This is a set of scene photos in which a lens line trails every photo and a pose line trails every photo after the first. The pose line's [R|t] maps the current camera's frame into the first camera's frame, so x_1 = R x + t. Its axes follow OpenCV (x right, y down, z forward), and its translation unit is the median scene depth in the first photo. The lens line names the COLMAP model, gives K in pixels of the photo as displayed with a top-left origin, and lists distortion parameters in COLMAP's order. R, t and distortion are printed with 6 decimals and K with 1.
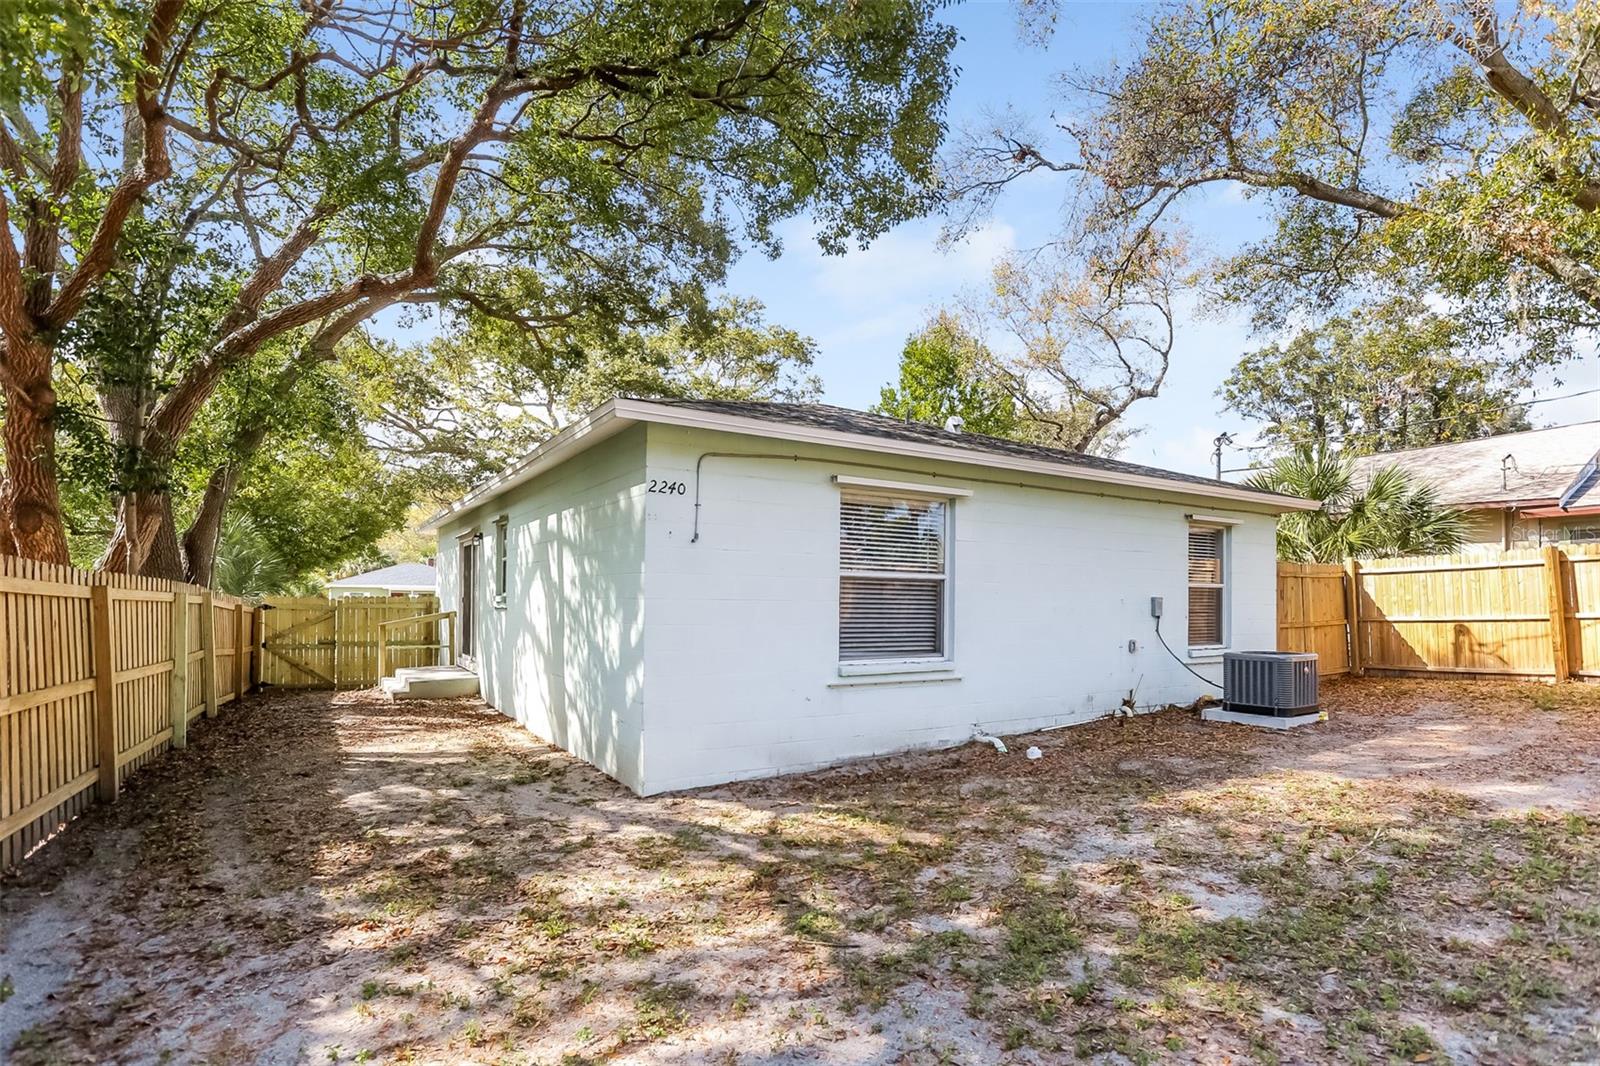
lens RADIAL K [[775.1, 0, 797.3], [0, 775.1, 550.9], [0, 0, 1]] dist [-0.028388, -0.000036]
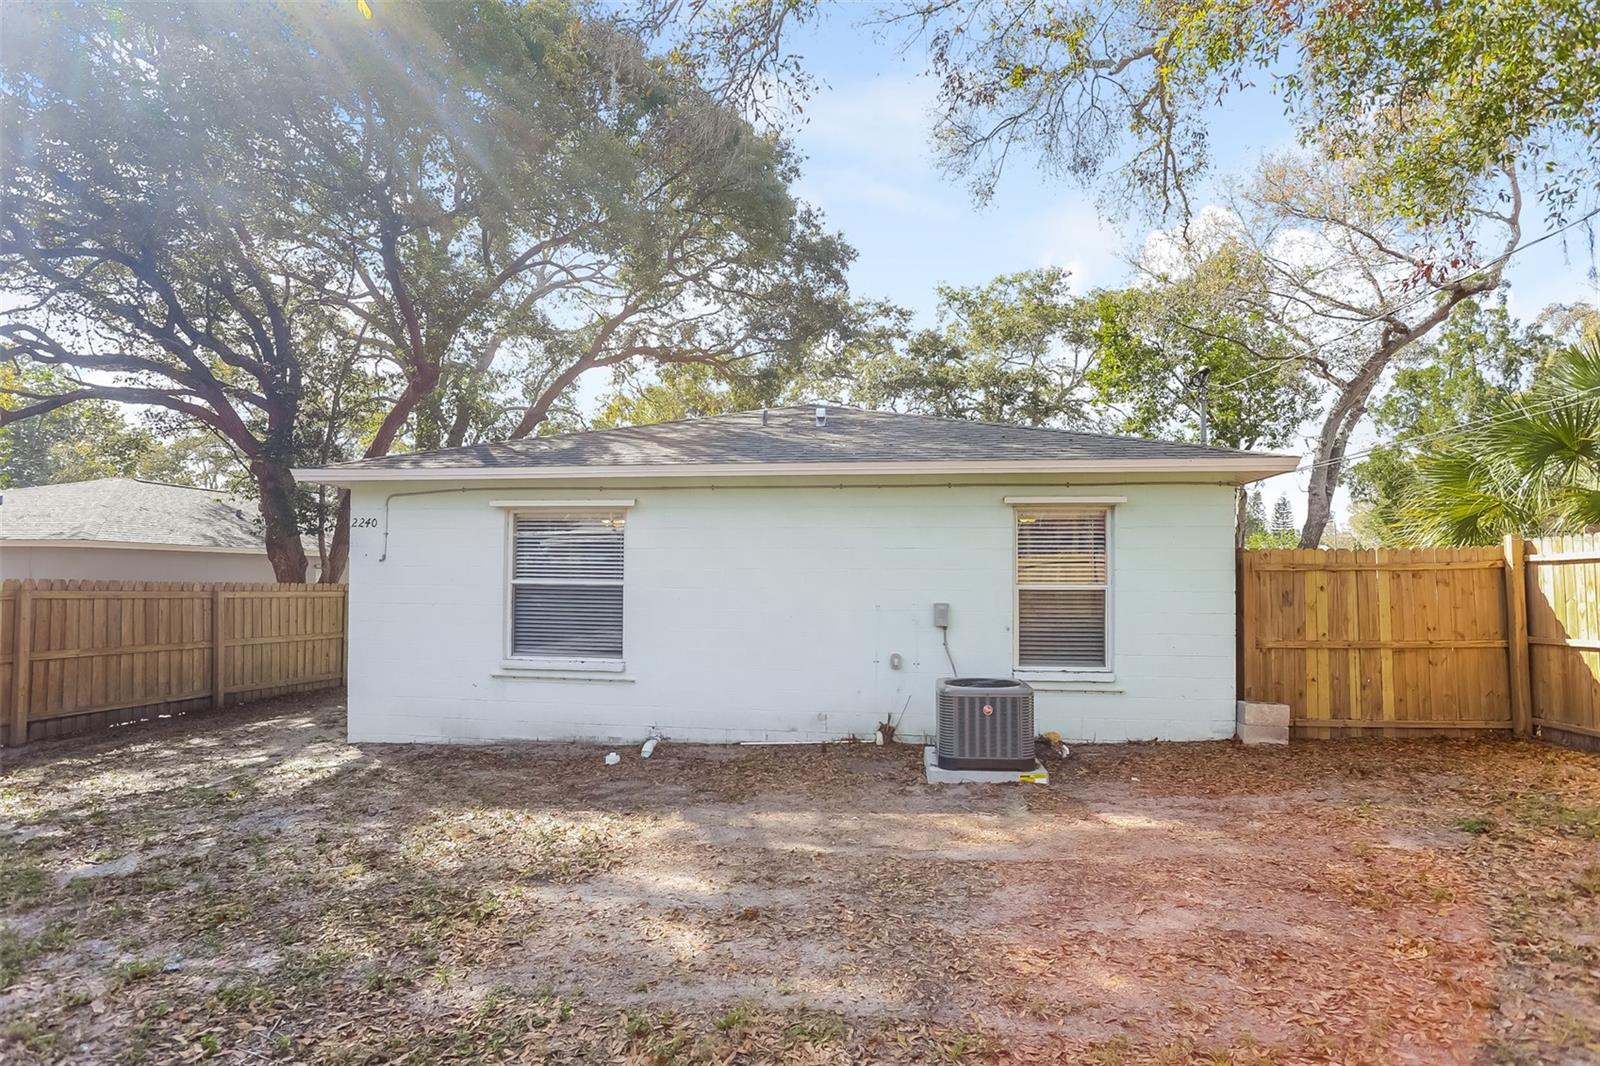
lens RADIAL K [[775.1, 0, 797.3], [0, 775.1, 550.9], [0, 0, 1]] dist [-0.028388, -0.000036]
pose [[0.780723, -0.031501, -0.624083, 1.030955], [0.038711, 0.999248, -0.002010, 0.000710], [0.623677, -0.022590, 0.781355, 0.324948]]
